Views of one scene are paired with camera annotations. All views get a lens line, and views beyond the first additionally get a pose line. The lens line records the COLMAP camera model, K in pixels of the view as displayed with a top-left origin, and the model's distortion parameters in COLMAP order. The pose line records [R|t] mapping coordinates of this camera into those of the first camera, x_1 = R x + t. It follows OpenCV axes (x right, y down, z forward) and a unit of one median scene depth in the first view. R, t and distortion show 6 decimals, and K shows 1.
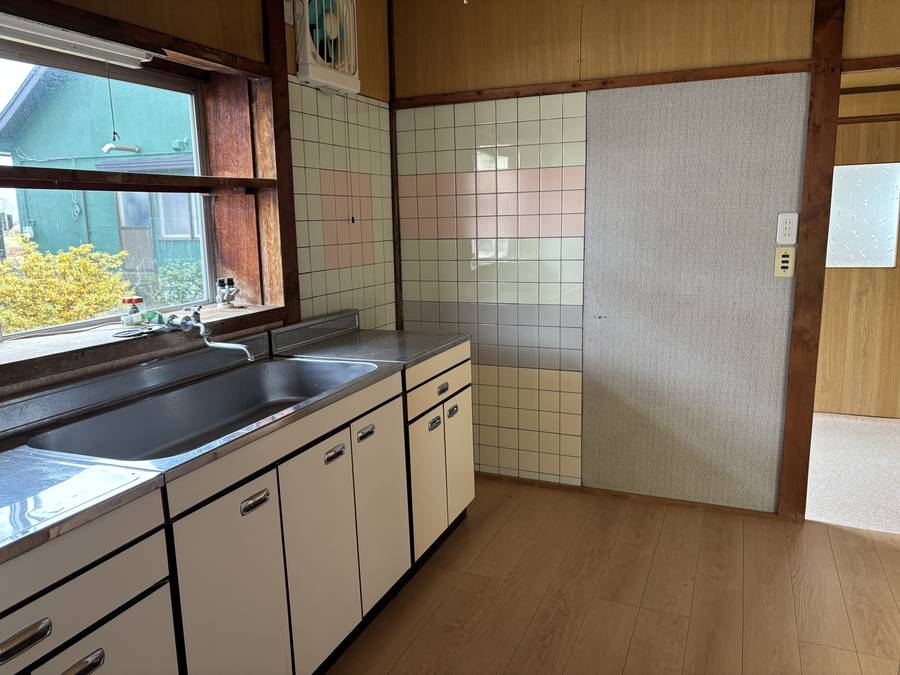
lens RADIAL K [[687.2, 0, 456.9], [0, 687.2, 341.5], [0, 0, 1]] dist [0.006389, -0.008978]
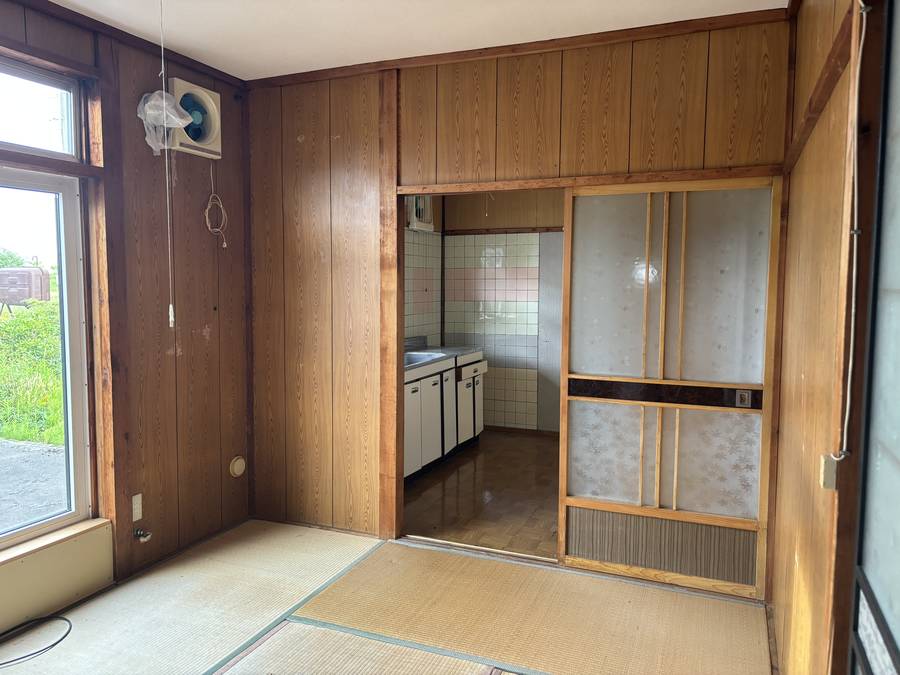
lens RADIAL K [[687.2, 0, 444.3], [0, 687.2, 335.9], [0, 0, 1]] dist [0.006389, -0.008978]
pose [[0.999790, 0.020468, 0.000742, -0.085926], [-0.020304, 0.995232, -0.095401, 0.138302], [-0.002691, 0.095366, 0.995439, -0.942146]]
